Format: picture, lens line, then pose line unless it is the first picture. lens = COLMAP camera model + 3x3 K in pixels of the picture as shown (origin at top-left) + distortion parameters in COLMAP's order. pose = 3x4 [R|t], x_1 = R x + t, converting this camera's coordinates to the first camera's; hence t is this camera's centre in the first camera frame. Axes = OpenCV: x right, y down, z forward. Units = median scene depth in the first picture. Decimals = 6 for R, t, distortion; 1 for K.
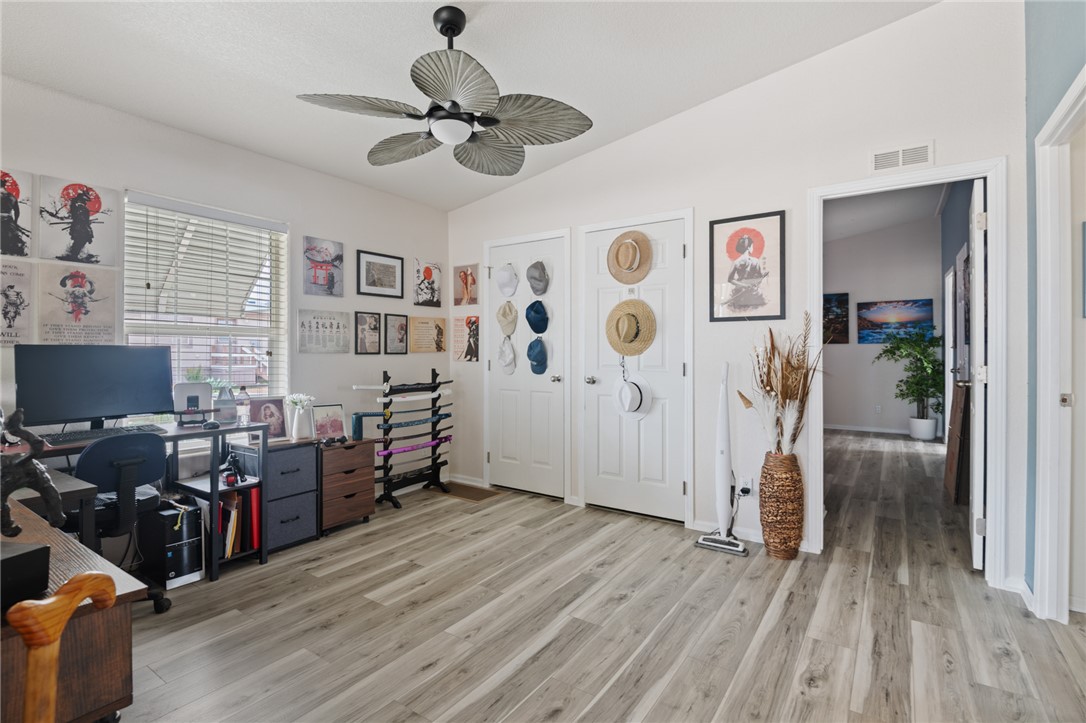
lens RADIAL K [[521.4, 0, 540.5], [0, 521.4, 350.9], [0, 0, 1]] dist [0.028286, -0.022492]
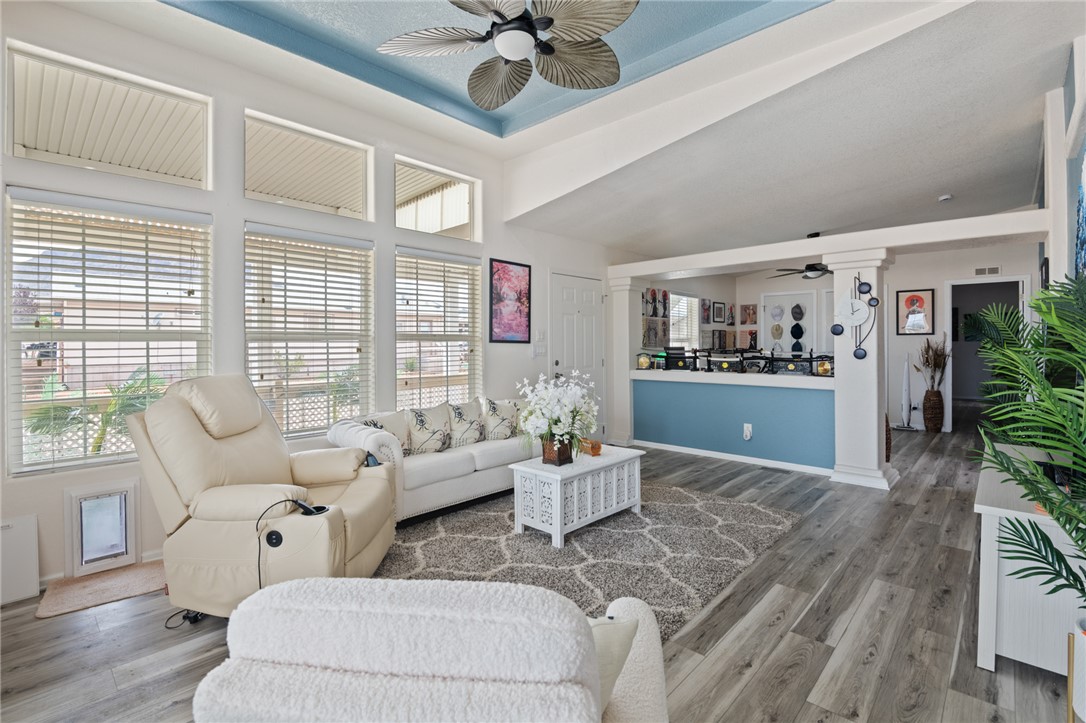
lens RADIAL K [[505.8, 0, 542.5], [0, 505.8, 348.4], [0, 0, 1]] dist [0.018873, -0.019465]
pose [[0.989756, -0.001301, -0.142761, -0.825881], [0.002420, 0.999968, 0.007665, -0.018046], [0.142747, -0.007932, 0.989727, -1.313363]]
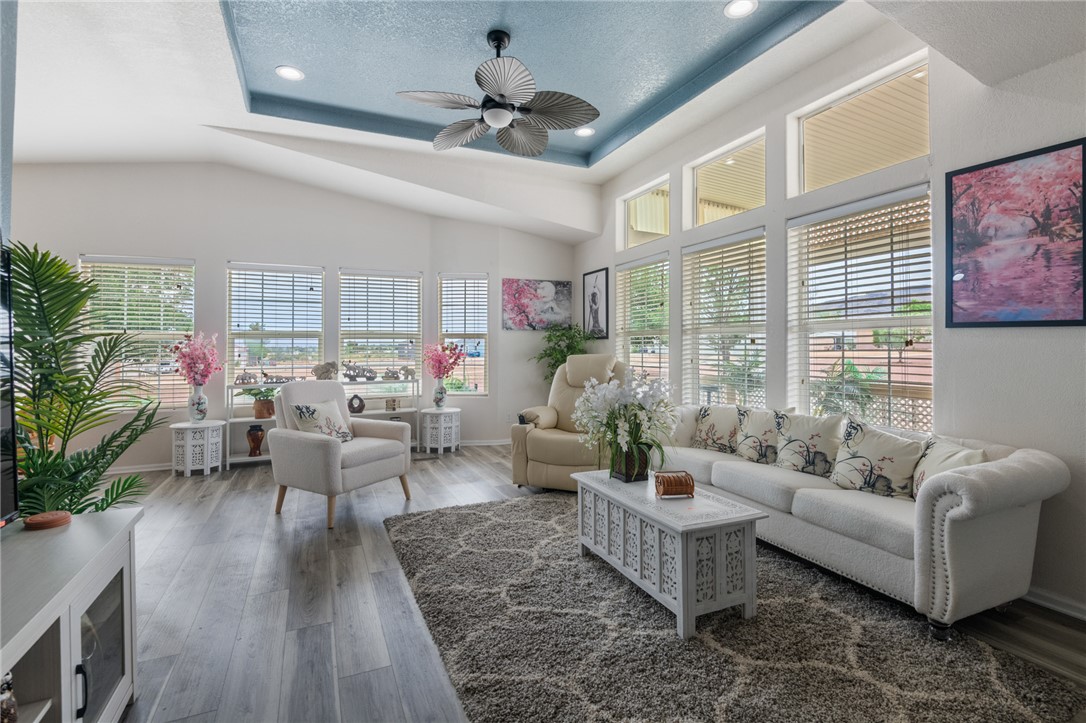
lens RADIAL K [[505.8, 0, 542.5], [0, 505.8, 348.4], [0, 0, 1]] dist [0.018873, -0.019465]
pose [[-0.519516, 0.003569, -0.854453, -0.234284], [0.000437, 0.999992, 0.003912, 0.002126], [0.854460, 0.001659, -0.519514, -0.140669]]
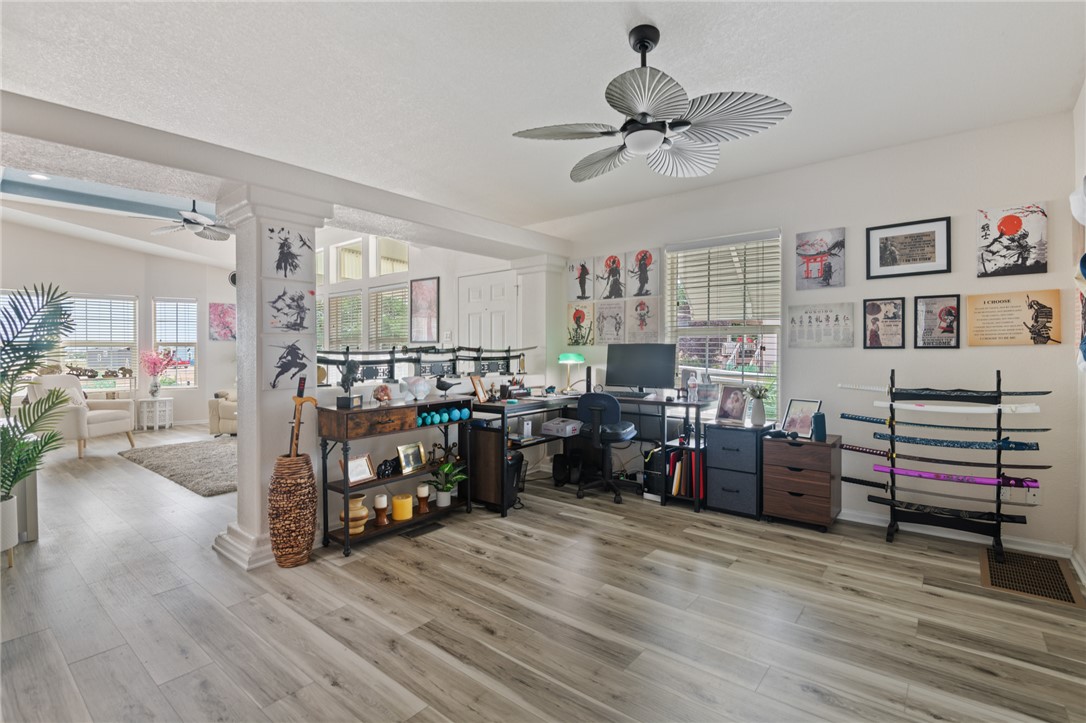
lens RADIAL K [[505.8, 0, 542.5], [0, 505.8, 348.4], [0, 0, 1]] dist [0.018873, -0.019465]
pose [[-0.084641, -0.000193, -0.996412, 0.588630], [0.008836, 0.999961, -0.000944, 0.002307], [0.996372, -0.008884, -0.084636, 0.585450]]
